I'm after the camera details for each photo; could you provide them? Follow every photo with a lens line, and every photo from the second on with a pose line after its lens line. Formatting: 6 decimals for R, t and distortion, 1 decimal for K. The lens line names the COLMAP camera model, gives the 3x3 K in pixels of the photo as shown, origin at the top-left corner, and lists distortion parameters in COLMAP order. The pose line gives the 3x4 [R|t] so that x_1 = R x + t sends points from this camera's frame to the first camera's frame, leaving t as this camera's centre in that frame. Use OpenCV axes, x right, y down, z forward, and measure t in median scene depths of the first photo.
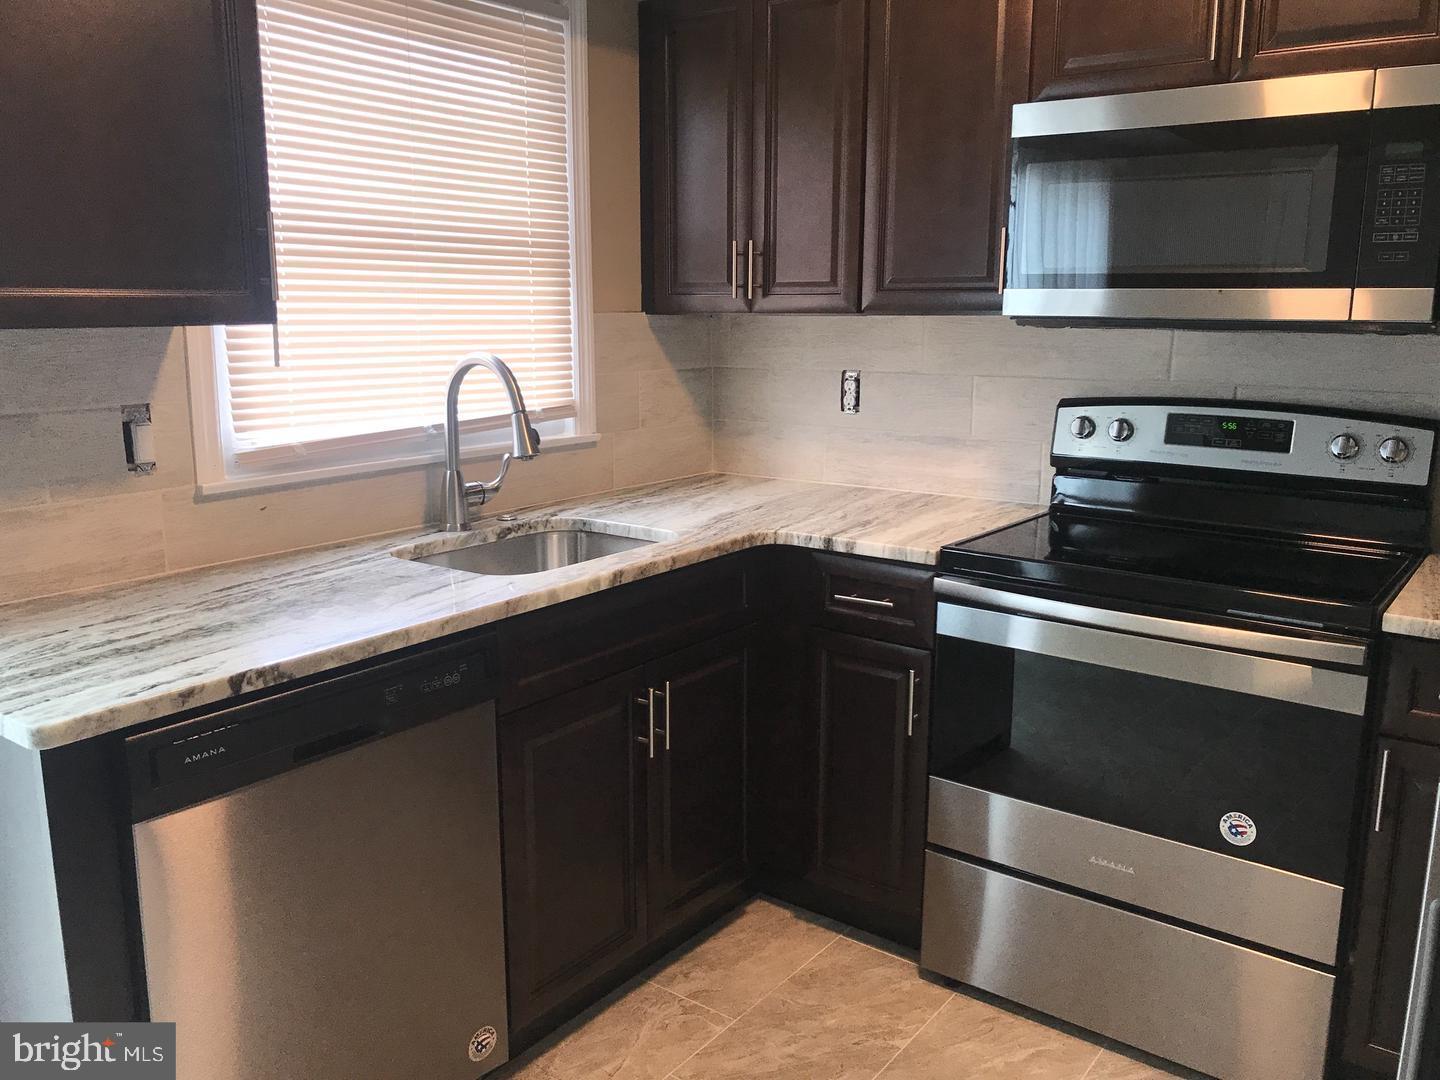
lens RADIAL K [[1191.1, 0, 699.8], [0, 1191.1, 542.6], [0, 0, 1]] dist [0.029212, -0.002136]
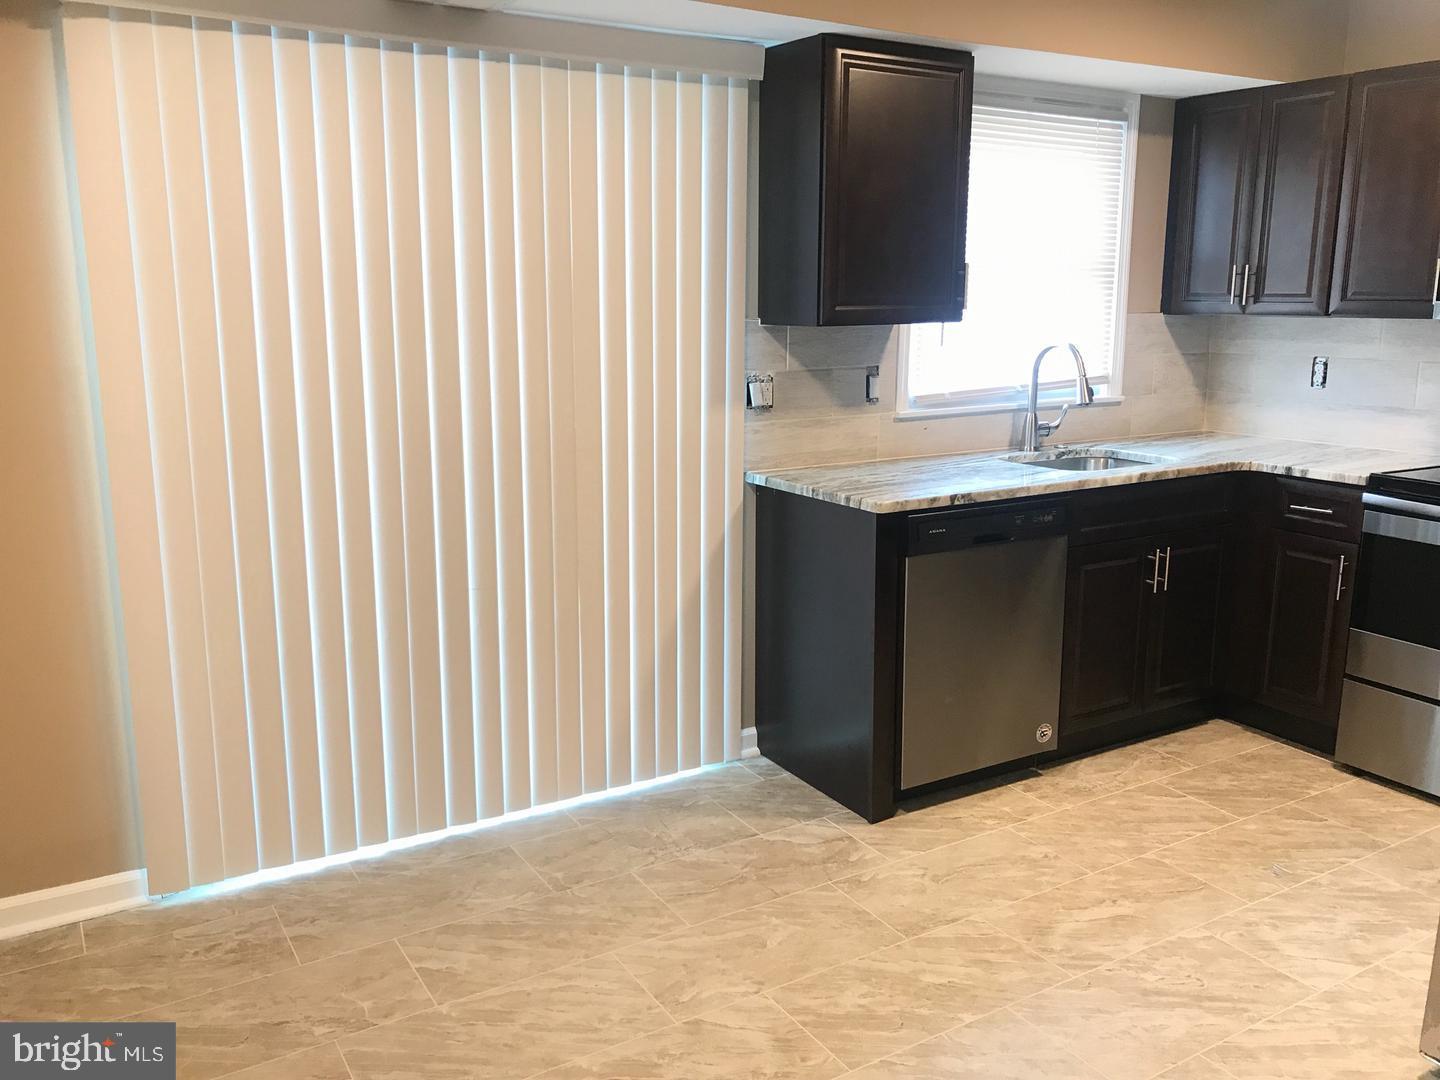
lens RADIAL K [[1159.7, 0, 717.8], [0, 1159.7, 528.2], [0, 0, 1]] dist [0.006040, -0.007310]
pose [[0.930245, 0.072275, -0.359750, -0.028127], [-0.071453, 0.997322, 0.015602, 0.098869], [0.359915, 0.011191, 0.932918, -0.600320]]
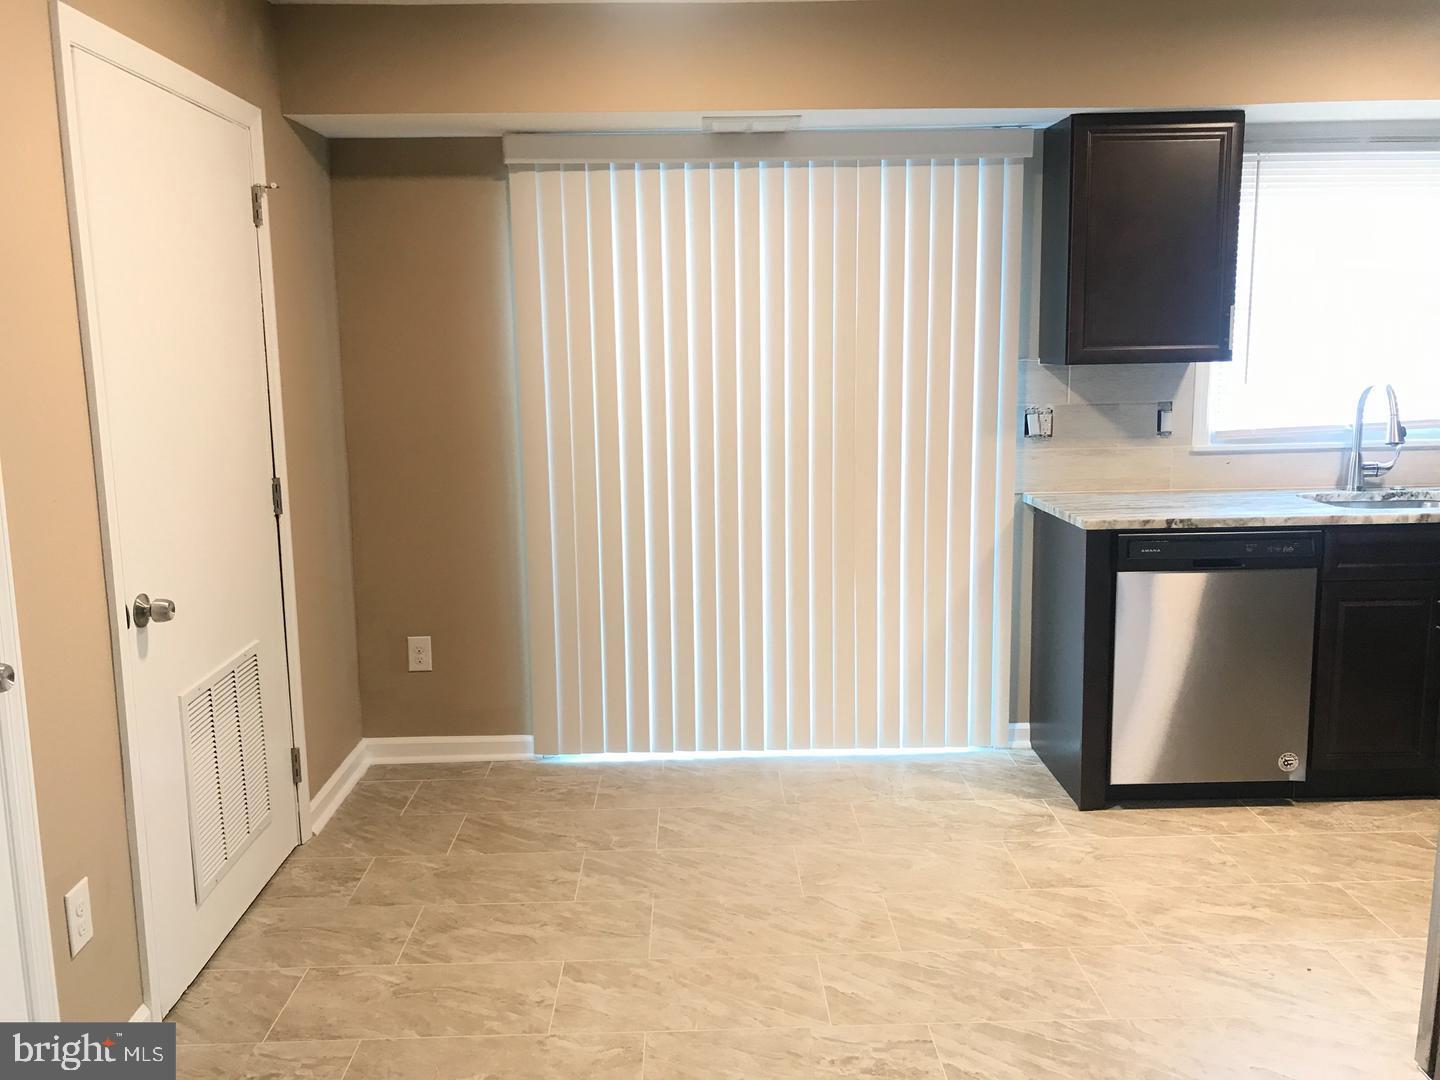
lens RADIAL K [[1151.5, 0, 714.2], [0, 1151.5, 510.6], [0, 0, 1]] dist [-0.028280, 0.002666]
pose [[0.623391, 0.104627, -0.774879, 0.444693], [-0.137269, 0.990260, 0.023275, 0.097506], [0.769767, 0.091857, 0.631681, -0.606813]]
